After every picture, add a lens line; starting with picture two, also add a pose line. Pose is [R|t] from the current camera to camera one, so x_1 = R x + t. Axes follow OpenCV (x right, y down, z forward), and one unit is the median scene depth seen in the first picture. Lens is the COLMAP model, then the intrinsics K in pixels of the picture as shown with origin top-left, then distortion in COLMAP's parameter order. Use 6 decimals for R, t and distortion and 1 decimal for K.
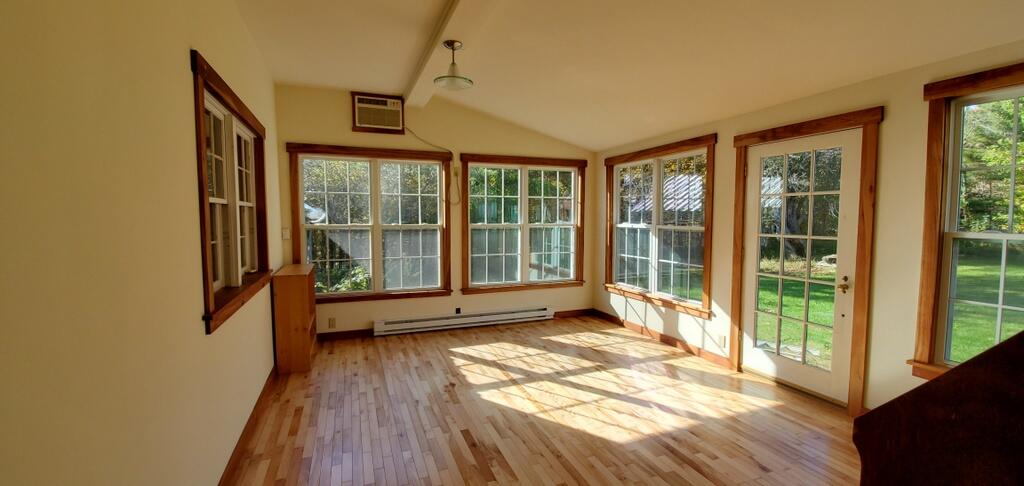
lens RADIAL K [[416.0, 0, 512.0], [0, 416.0, 243.0], [0, 0, 1]] dist [-0.000813, -0.000146]
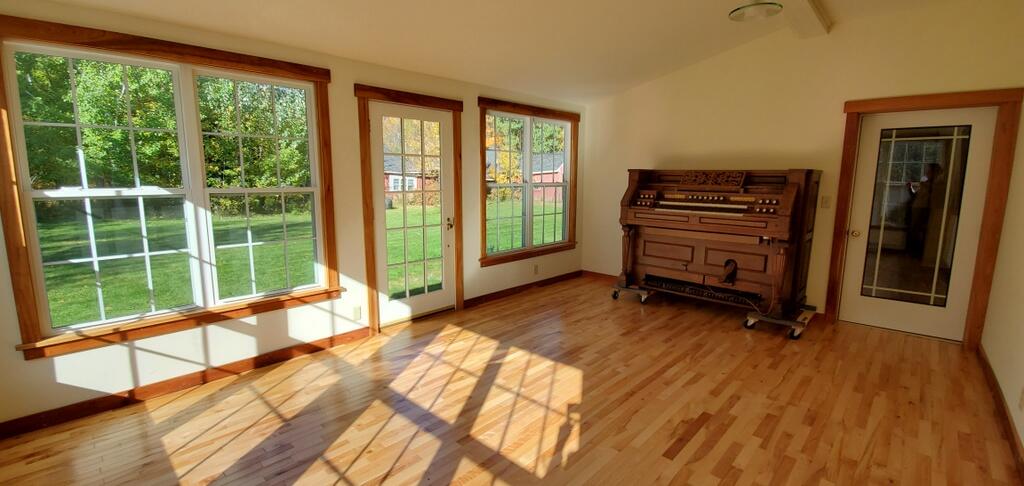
lens RADIAL K [[416.0, 0, 512.0], [0, 416.0, 243.0], [0, 0, 1]] dist [-0.000813, -0.000146]
pose [[-0.408173, -0.141144, 0.901928, -0.451358], [0.057214, 0.982078, 0.179579, -0.061475], [-0.911110, 0.124903, -0.392782, 1.085262]]
